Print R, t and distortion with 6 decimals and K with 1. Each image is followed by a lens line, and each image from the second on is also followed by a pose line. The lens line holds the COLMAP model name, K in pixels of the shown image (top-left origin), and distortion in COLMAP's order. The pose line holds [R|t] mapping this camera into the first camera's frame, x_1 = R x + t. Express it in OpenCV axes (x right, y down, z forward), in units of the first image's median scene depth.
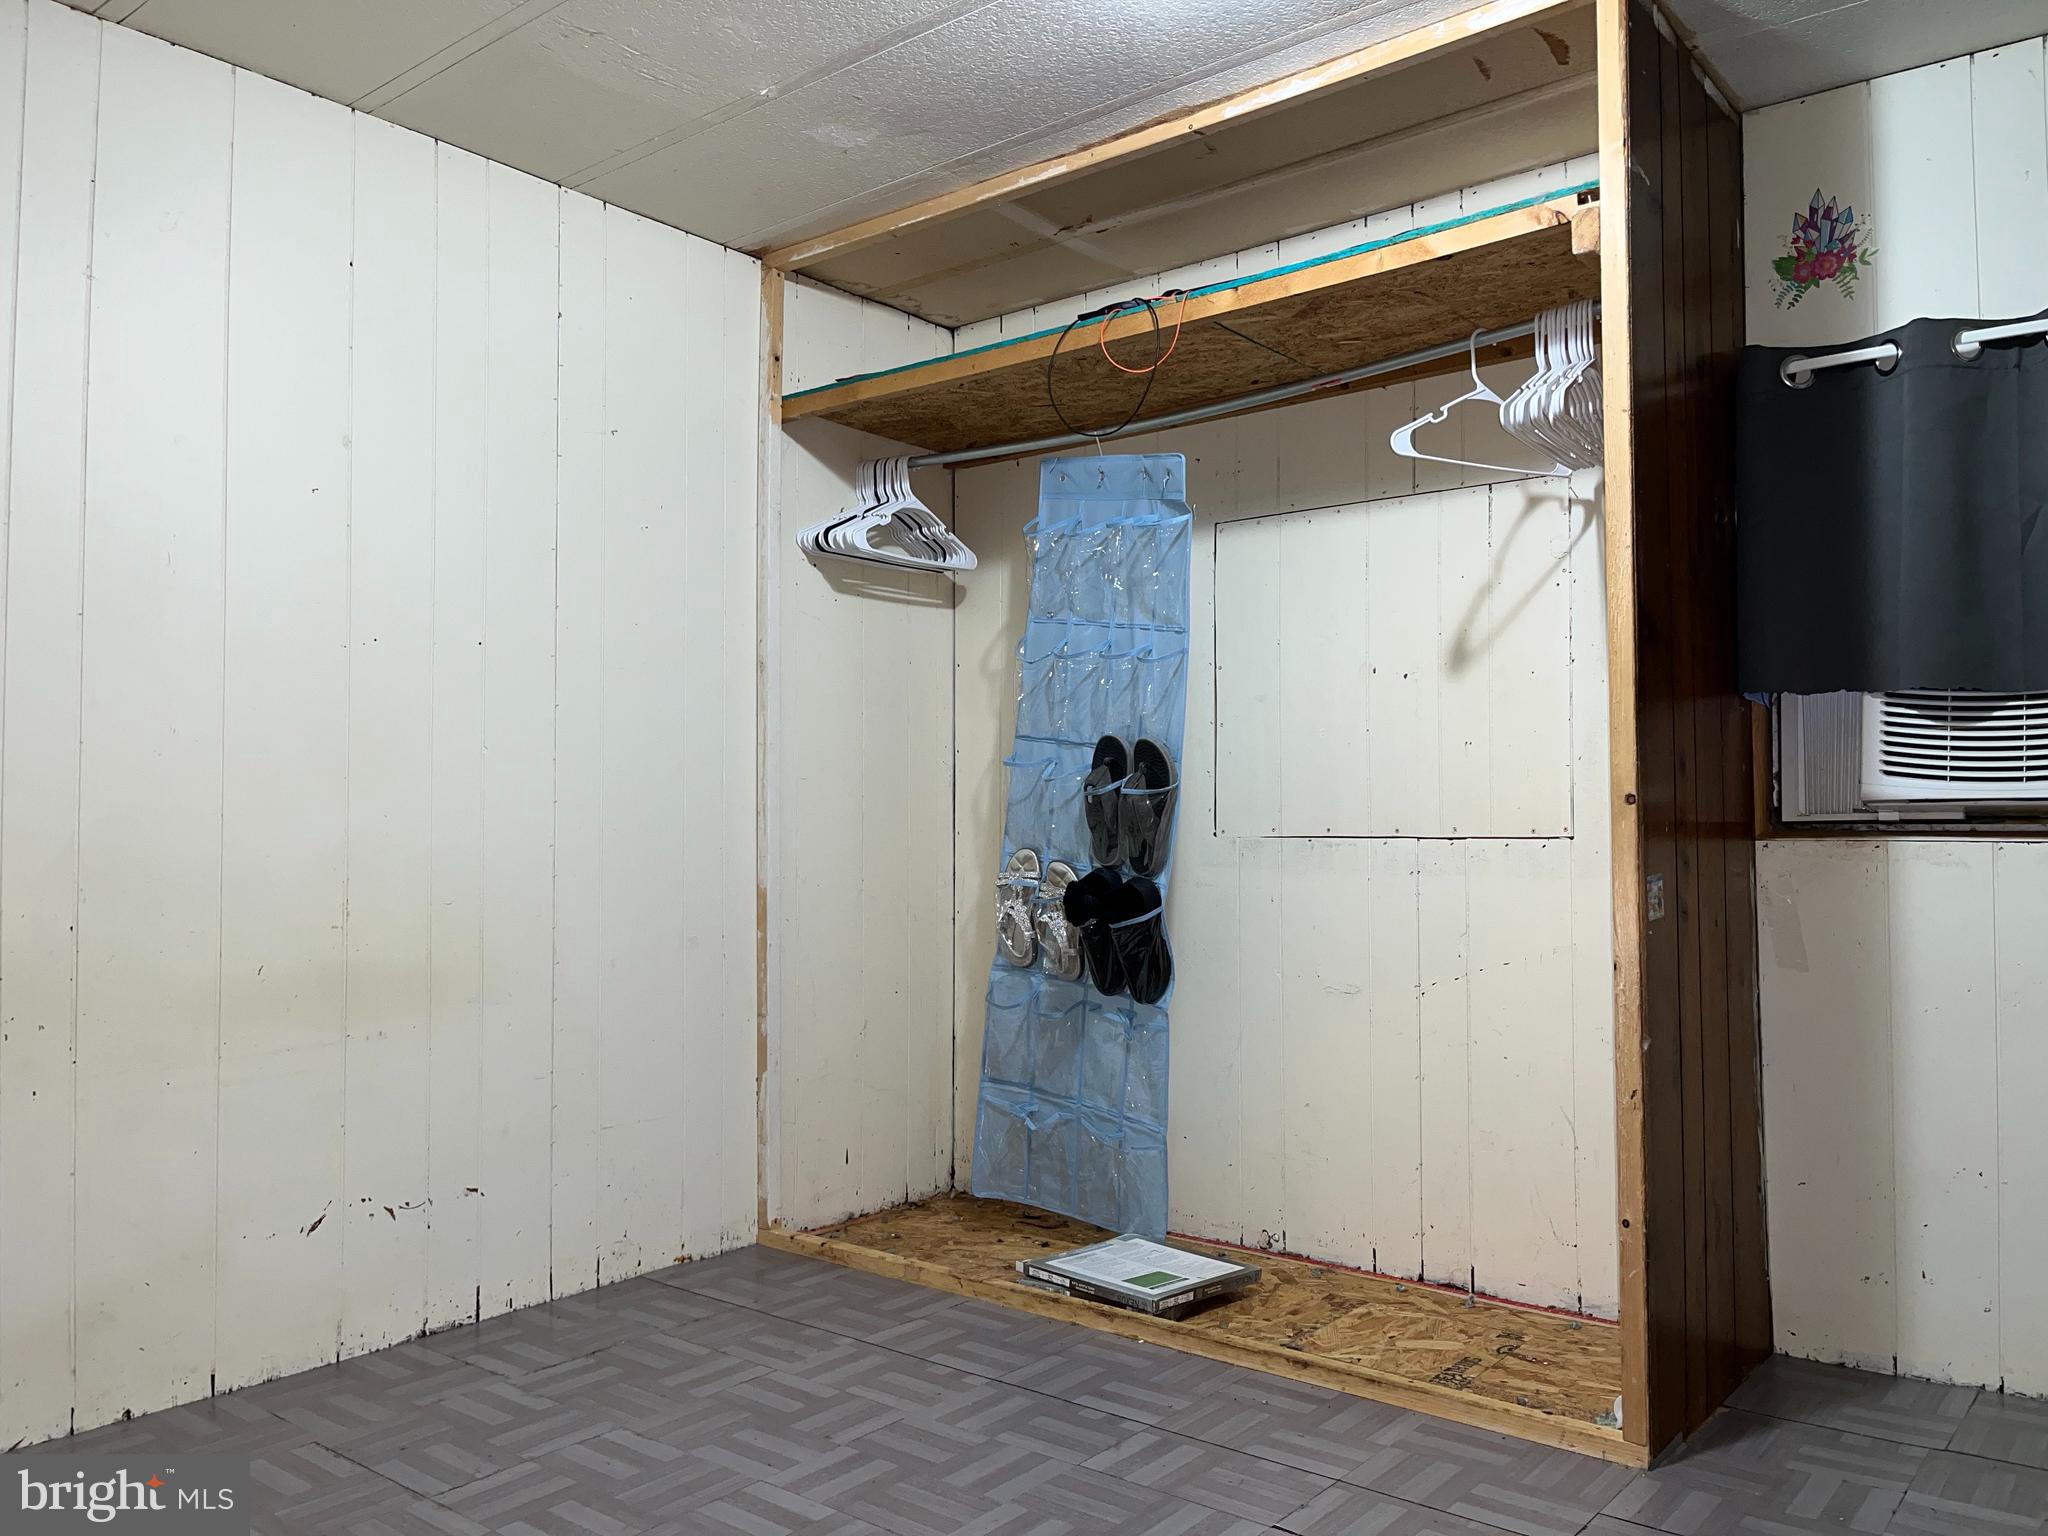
lens RADIAL K [[1566.1, 0, 1010.8], [0, 1566.1, 769.4], [0, 0, 1]] dist [0.025800, 0.006868]
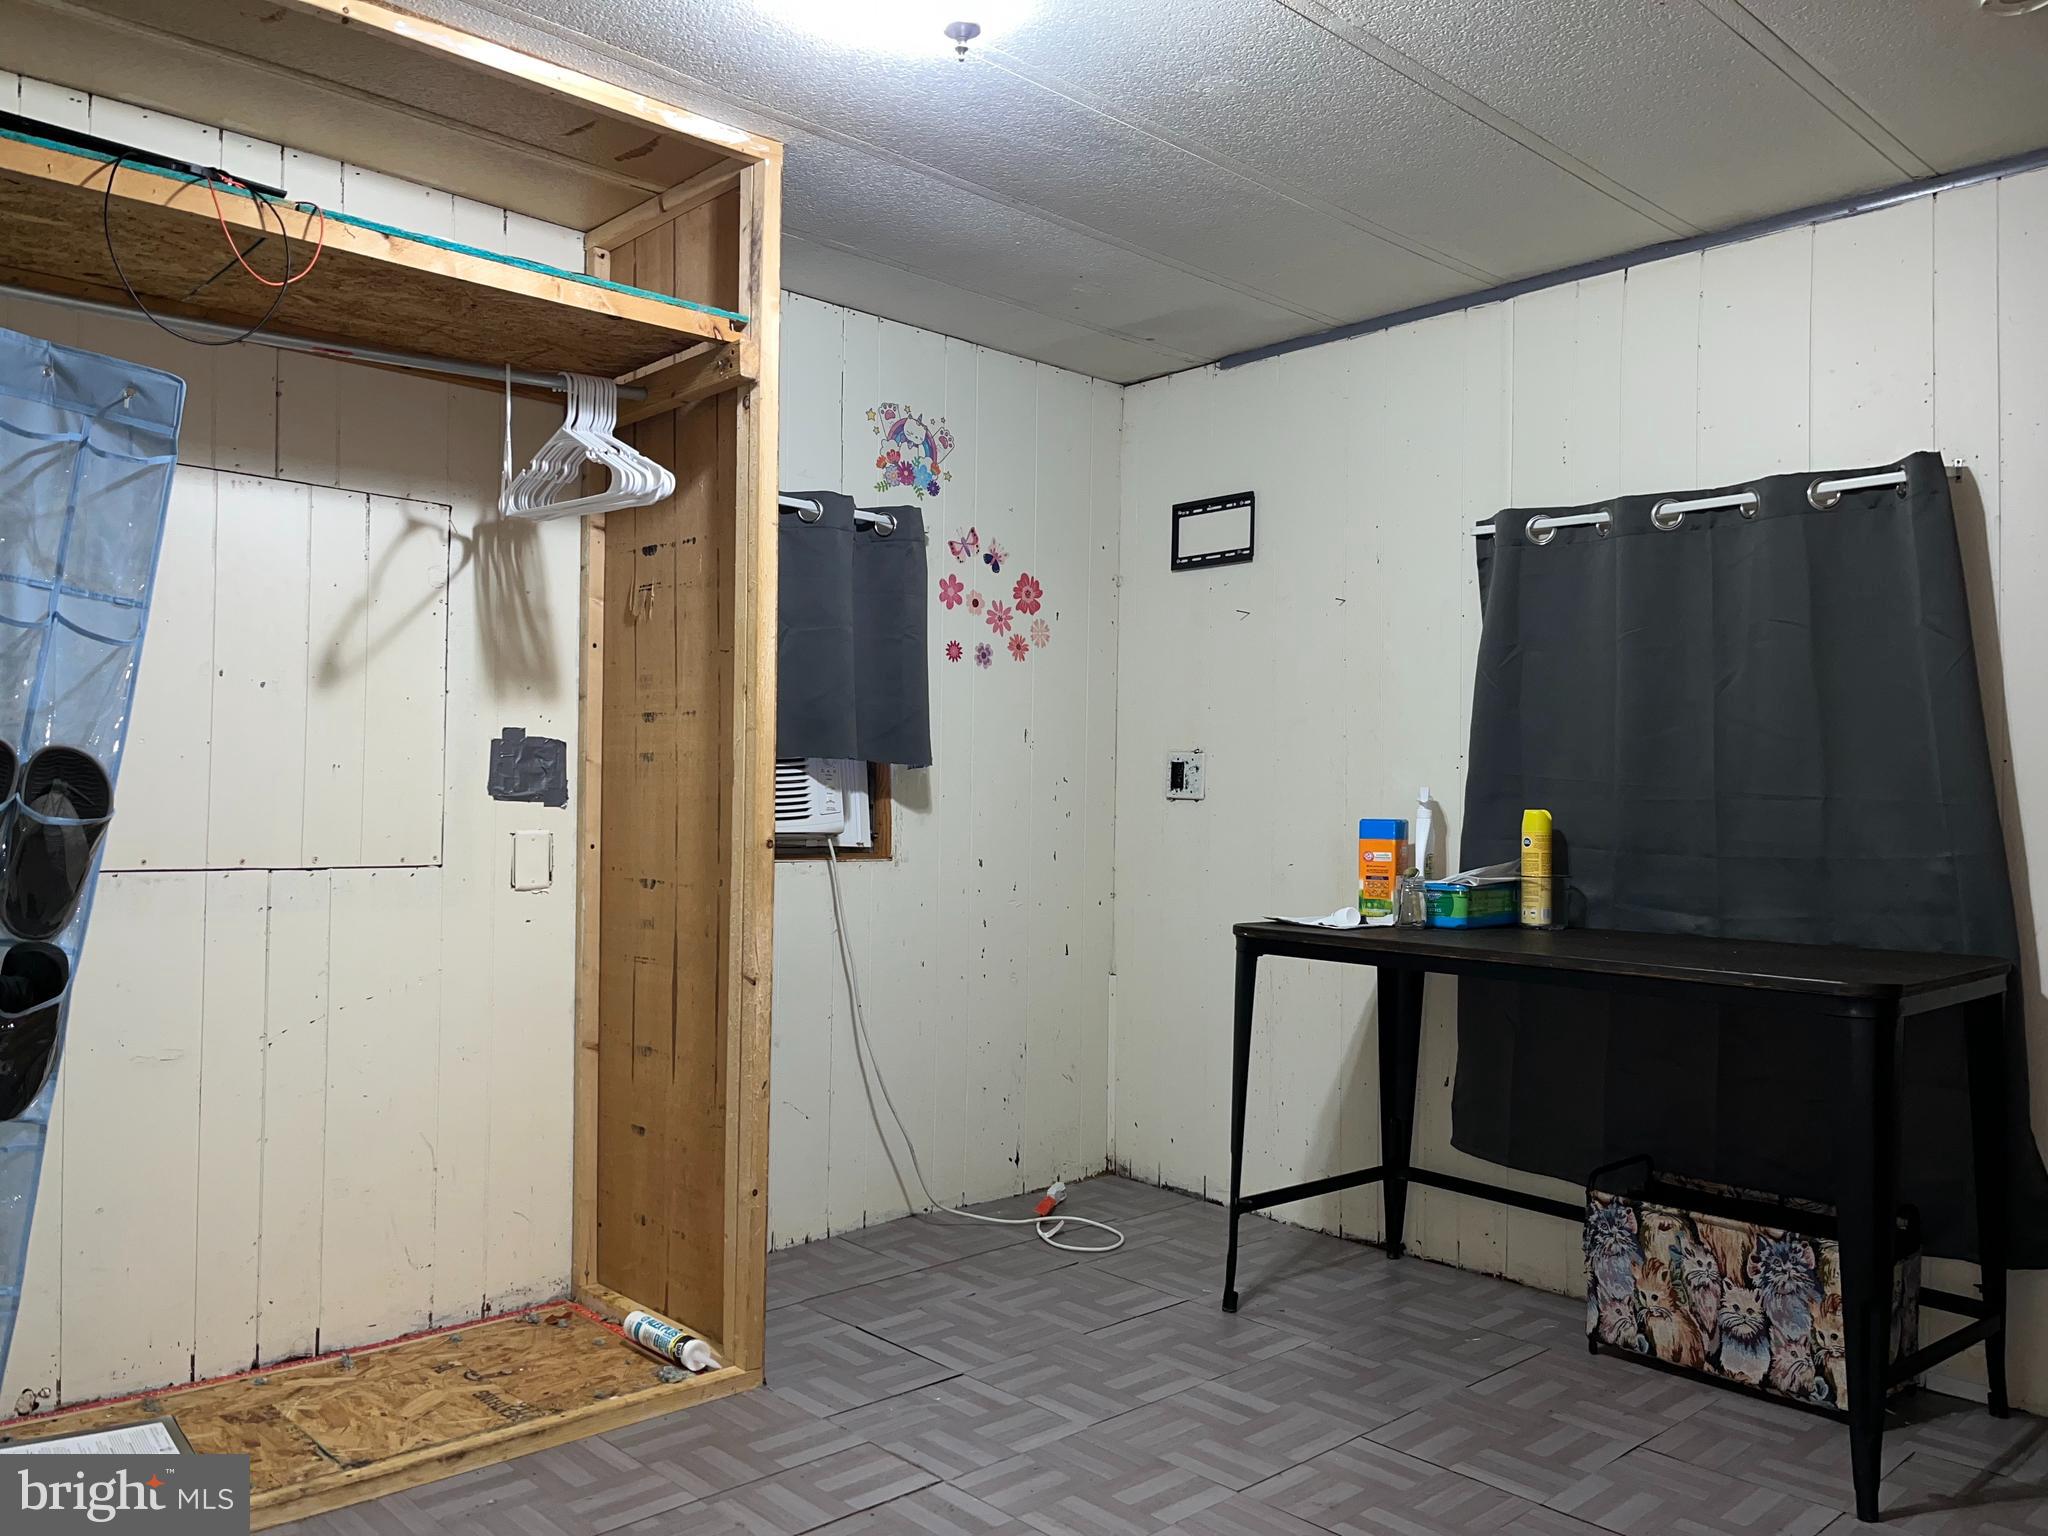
lens RADIAL K [[1549.7, 0, 1012.2], [0, 1549.7, 774.6], [0, 0, 1]] dist [0.072477, -0.109191]
pose [[0.133836, 0.022360, 0.990751, -0.590111], [-0.054119, 0.998418, -0.015223, -0.019770], [-0.989525, -0.051581, 0.134834, 0.494716]]
